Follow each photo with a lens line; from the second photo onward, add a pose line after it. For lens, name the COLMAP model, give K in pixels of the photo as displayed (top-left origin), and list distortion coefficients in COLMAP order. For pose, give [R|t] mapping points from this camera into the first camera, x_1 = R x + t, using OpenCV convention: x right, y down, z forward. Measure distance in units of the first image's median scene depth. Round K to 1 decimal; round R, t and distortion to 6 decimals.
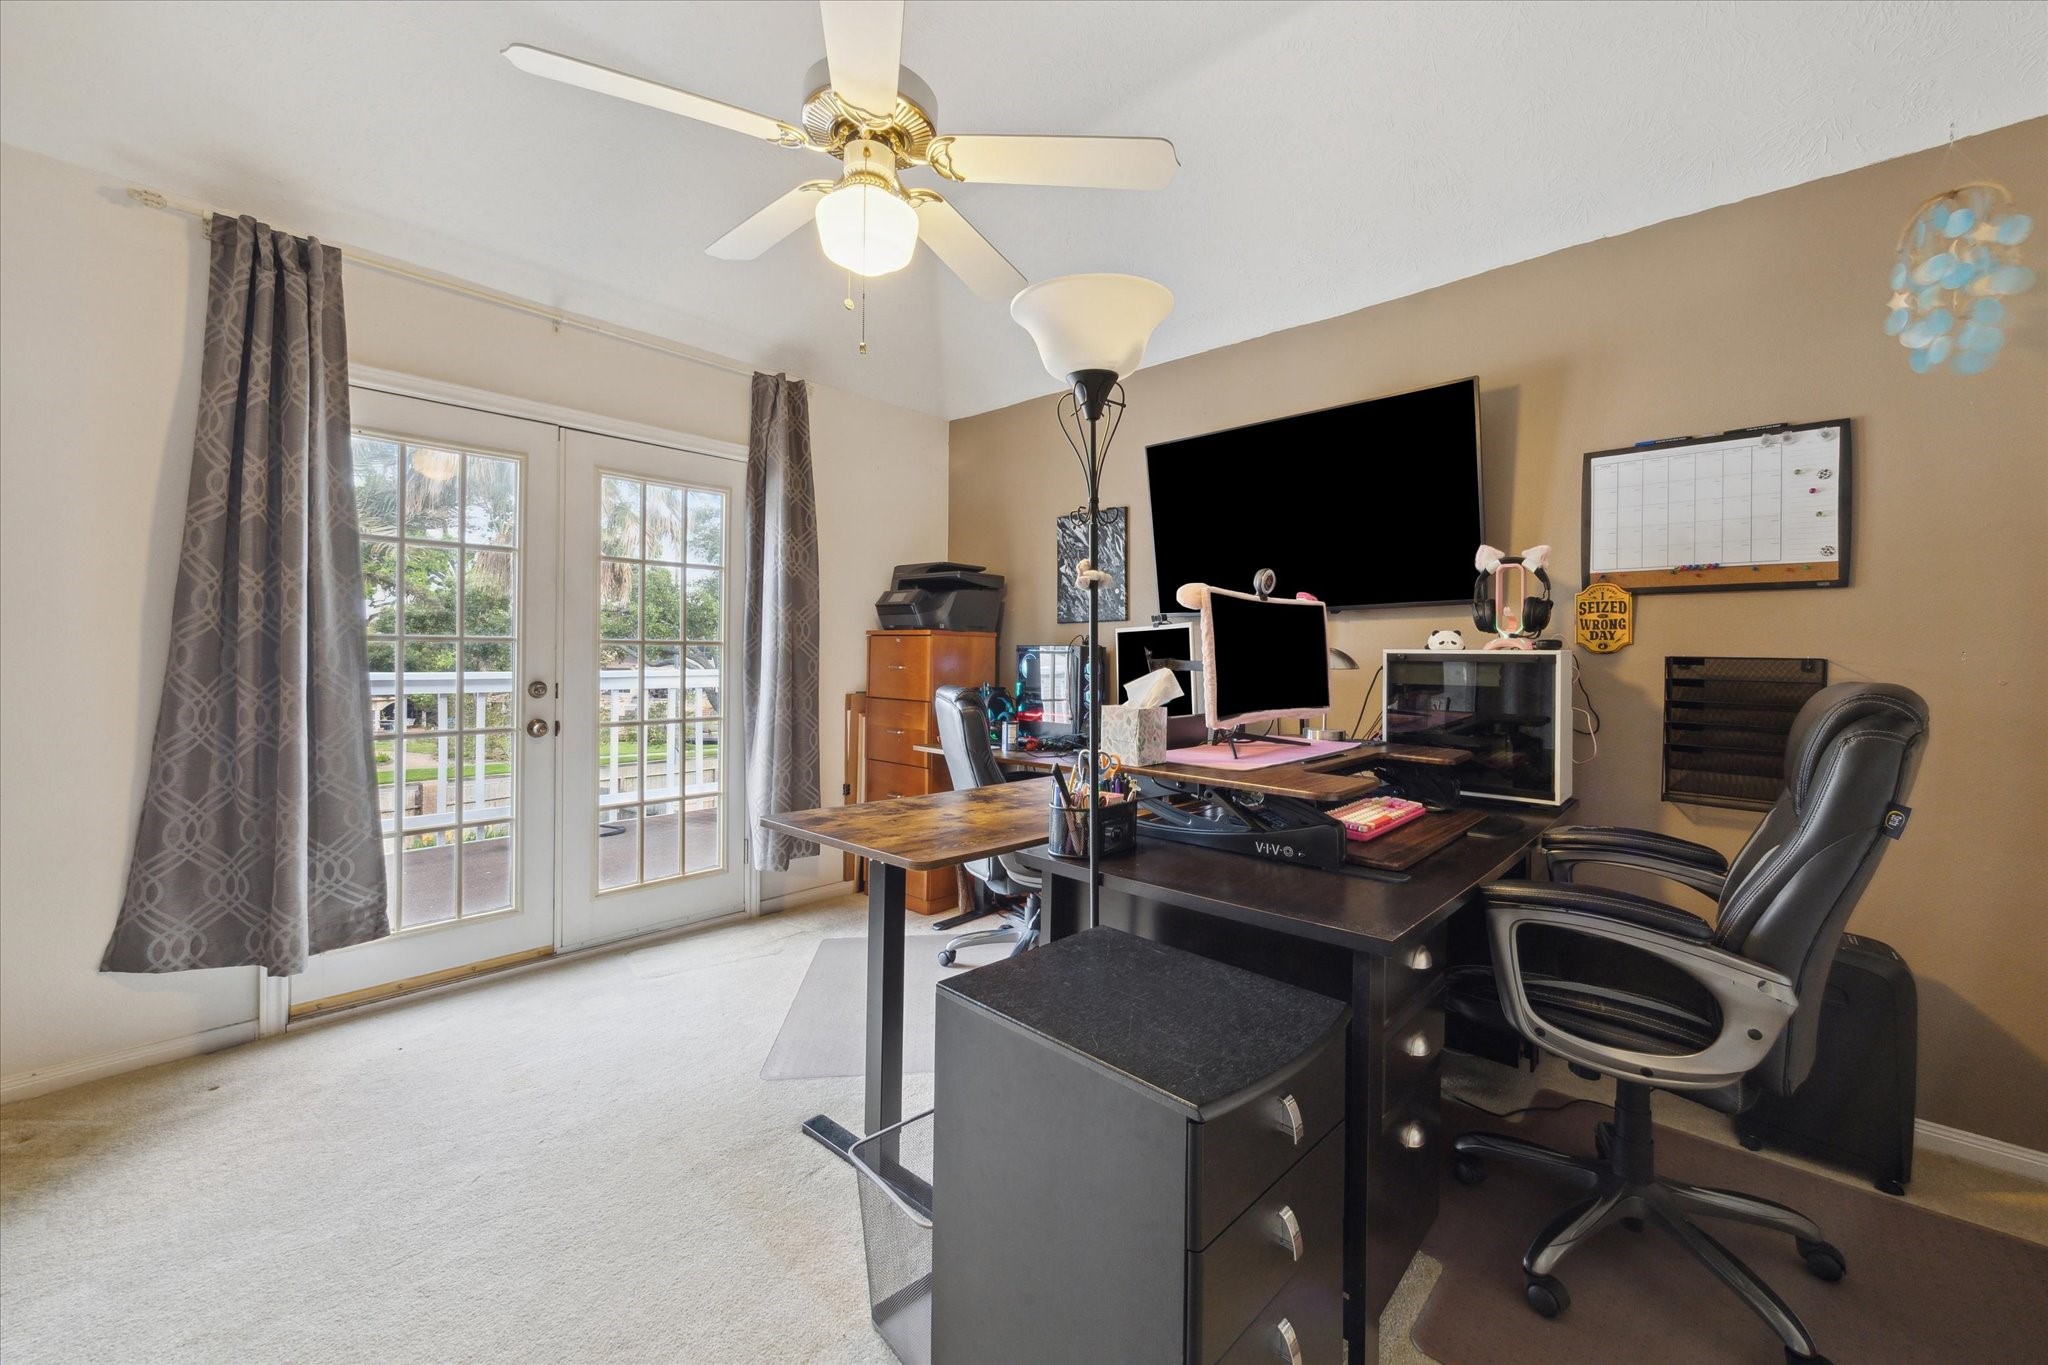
lens RADIAL K [[800.1, 0, 1030.1], [0, 800.1, 698.8], [0, 0, 1]] dist [-0.001225, -0.000009]
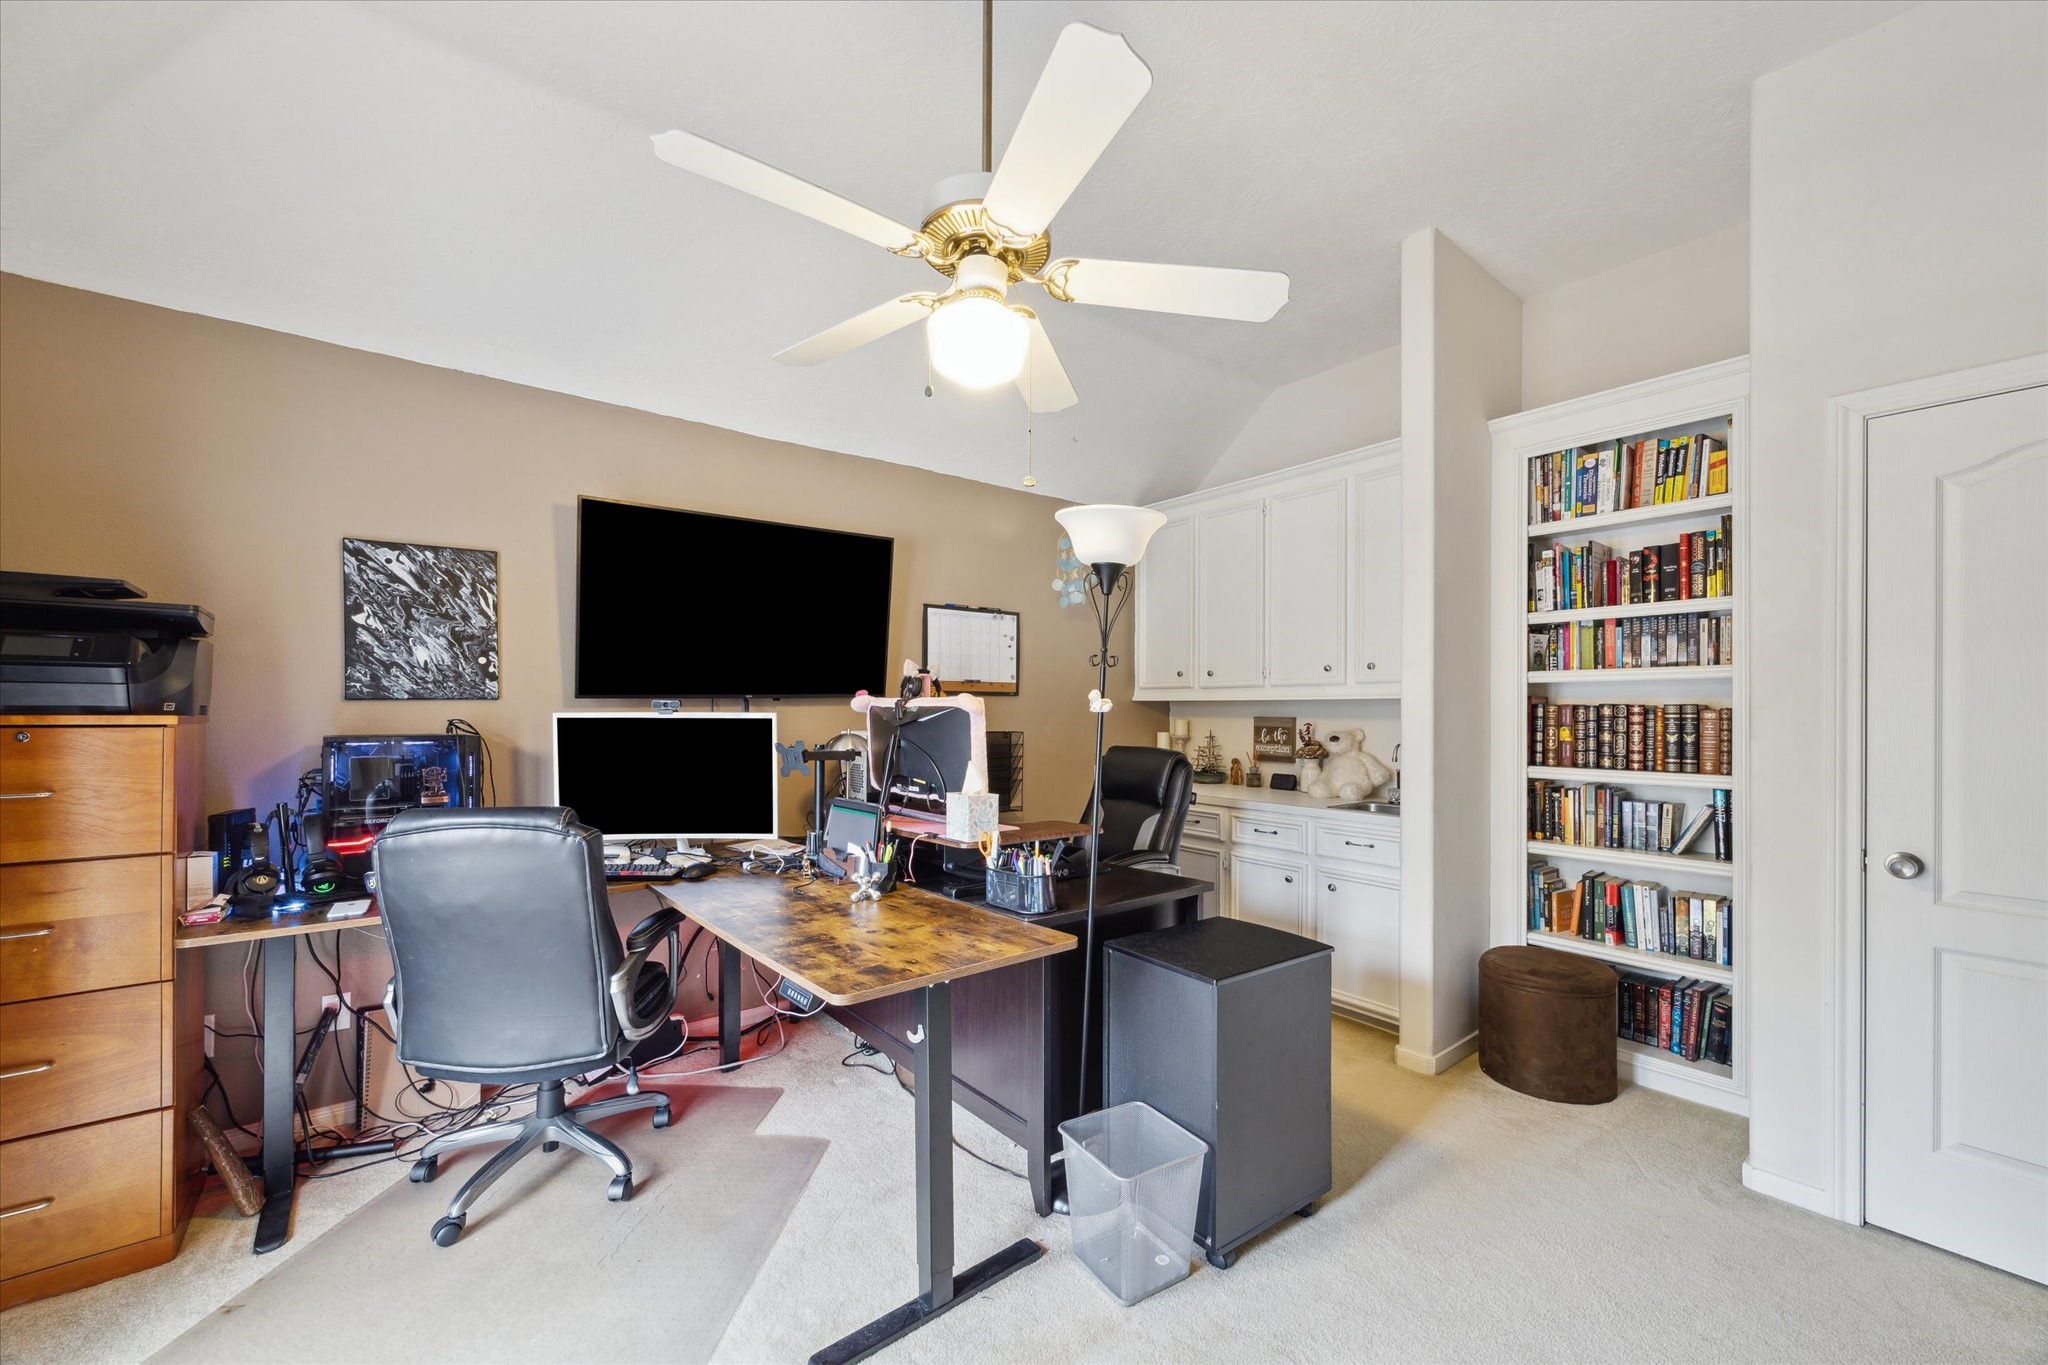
lens RADIAL K [[800.1, 0, 1030.1], [0, 800.1, 698.8], [0, 0, 1]] dist [-0.001225, -0.000009]
pose [[0.162496, 0.002364, 0.986706, -0.547438], [0.053119, 0.998526, -0.011141, -0.063336], [-0.985278, 0.054224, 0.162131, 0.375608]]
